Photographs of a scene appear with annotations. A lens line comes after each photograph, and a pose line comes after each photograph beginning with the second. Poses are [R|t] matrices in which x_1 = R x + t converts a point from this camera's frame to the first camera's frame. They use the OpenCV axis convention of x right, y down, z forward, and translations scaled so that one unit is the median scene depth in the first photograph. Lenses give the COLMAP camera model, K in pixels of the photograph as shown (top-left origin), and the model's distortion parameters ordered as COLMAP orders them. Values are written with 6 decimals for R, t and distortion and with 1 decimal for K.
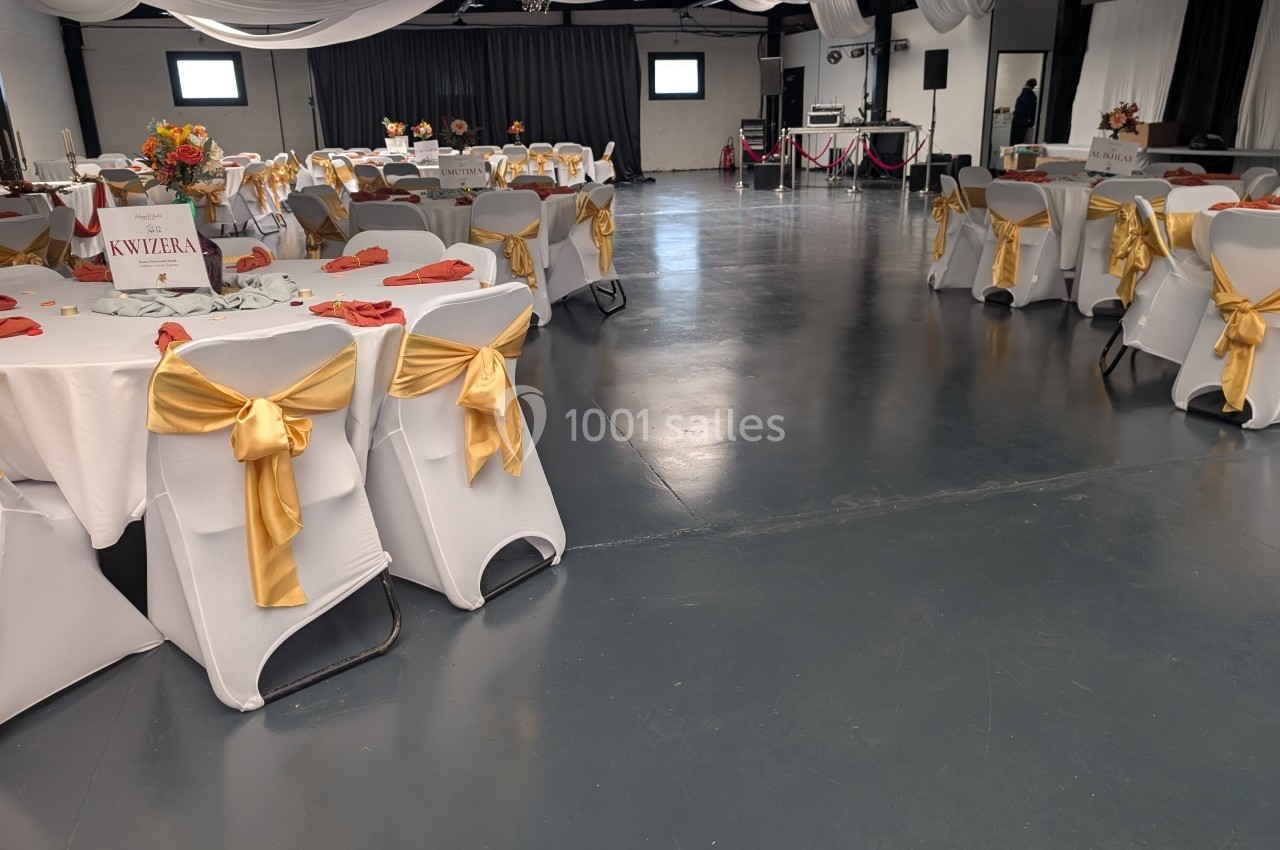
lens RADIAL K [[925.8, 0, 649.9], [0, 925.8, 427.0], [0, 0, 1]] dist [0.030186, -0.029254]
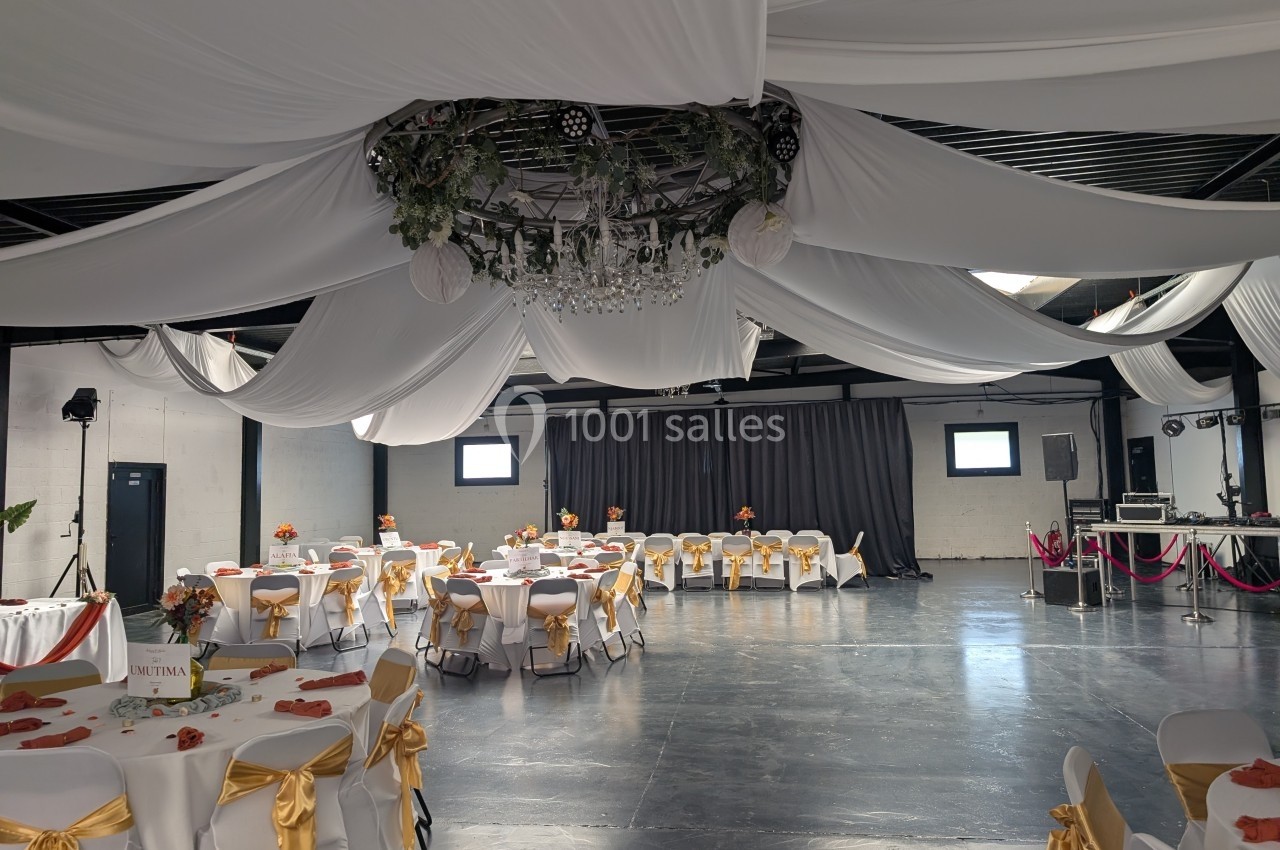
lens RADIAL K [[925.8, 0, 635.9], [0, 925.8, 400.1], [0, 0, 1]] dist [0.030186, -0.029254]
pose [[0.907633, -0.035676, -0.418246, 0.122277], [-0.130225, 0.923290, -0.361356, -0.092354], [0.399054, 0.382444, 0.833362, 0.196612]]
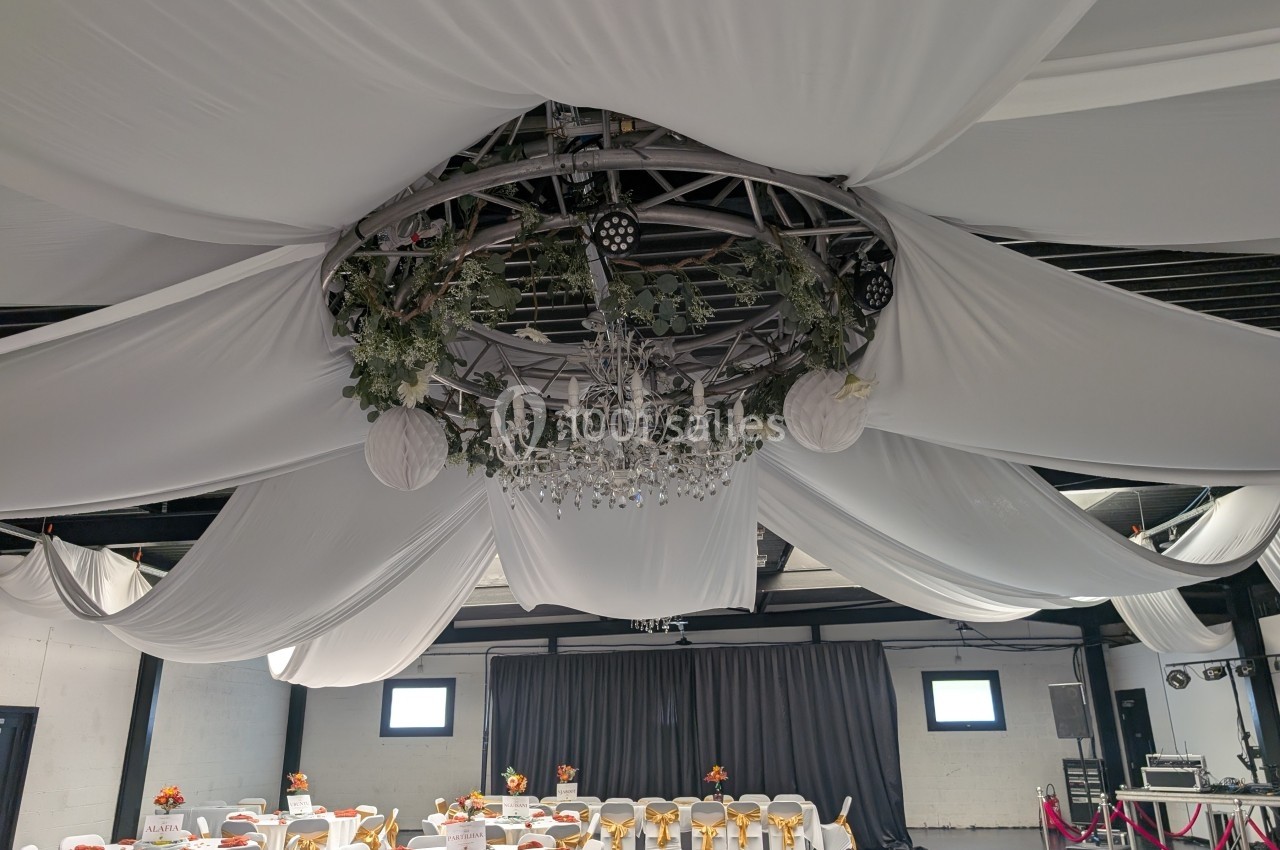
lens RADIAL K [[925.8, 0, 638.5], [0, 925.8, 412.7], [0, 0, 1]] dist [0.030186, -0.029254]
pose [[0.934454, -0.106578, -0.339760, 0.081391], [-0.119190, 0.805499, -0.580487, -0.108833], [0.335543, 0.582935, 0.739999, 0.241279]]
